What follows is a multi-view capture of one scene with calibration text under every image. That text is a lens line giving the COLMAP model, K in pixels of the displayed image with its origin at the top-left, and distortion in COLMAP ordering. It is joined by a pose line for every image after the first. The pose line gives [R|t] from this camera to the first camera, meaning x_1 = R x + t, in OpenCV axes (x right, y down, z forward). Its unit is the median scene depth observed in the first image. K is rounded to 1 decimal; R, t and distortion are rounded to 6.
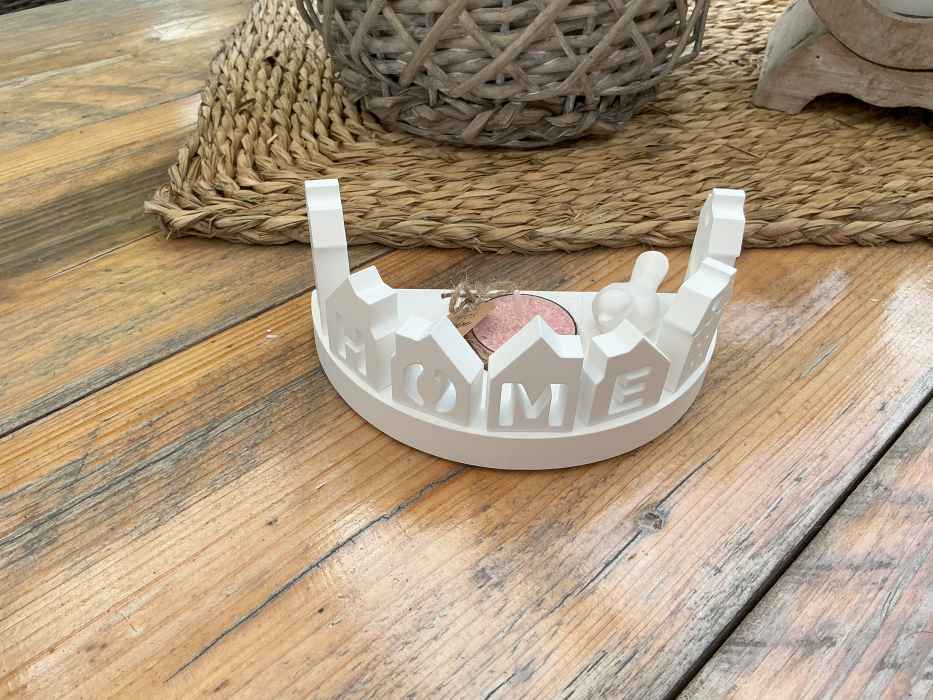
lens RADIAL K [[781.5, 0, 465.1], [0, 781.5, 351.9], [0, 0, 1]] dist [0.083374, -0.179936]
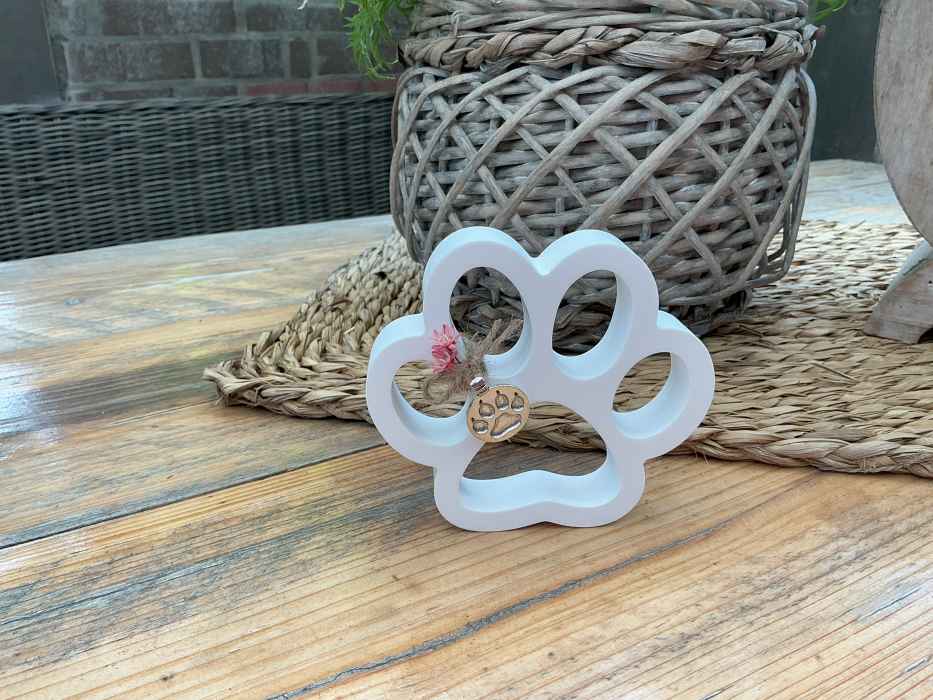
lens RADIAL K [[781.5, 0, 463.8], [0, 781.5, 347.1], [0, 0, 1]] dist [0.083374, -0.179936]
pose [[0.965332, 0.056035, -0.254939, 0.187163], [-0.136500, 0.940867, -0.310059, 0.060434], [0.222490, 0.334109, 0.915898, 0.080488]]
